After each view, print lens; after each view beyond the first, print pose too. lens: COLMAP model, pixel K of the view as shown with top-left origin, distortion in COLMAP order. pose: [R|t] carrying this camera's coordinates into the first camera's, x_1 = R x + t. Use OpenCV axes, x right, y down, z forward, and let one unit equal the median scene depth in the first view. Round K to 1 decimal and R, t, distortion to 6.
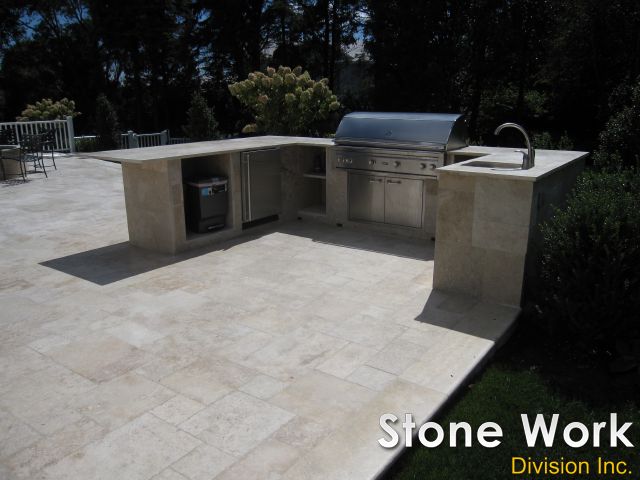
lens RADIAL K [[528.8, 0, 320.8], [0, 528.8, 236.6], [0, 0, 1]] dist [-0.064967, 0.030343]
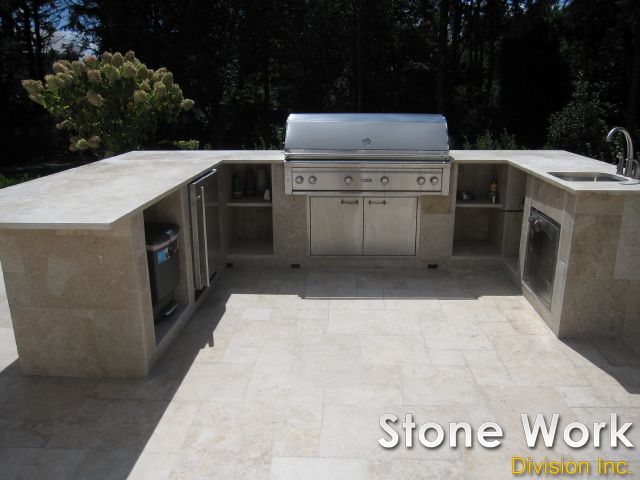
lens RADIAL K [[528.8, 0, 320.1], [0, 528.8, 244.4], [0, 0, 1]] dist [-0.064967, 0.030343]
pose [[0.841982, -0.151310, 0.517853, -0.374320], [0.139909, 0.988266, 0.061279, -0.109886], [-0.521049, 0.020857, 0.853272, 0.405163]]
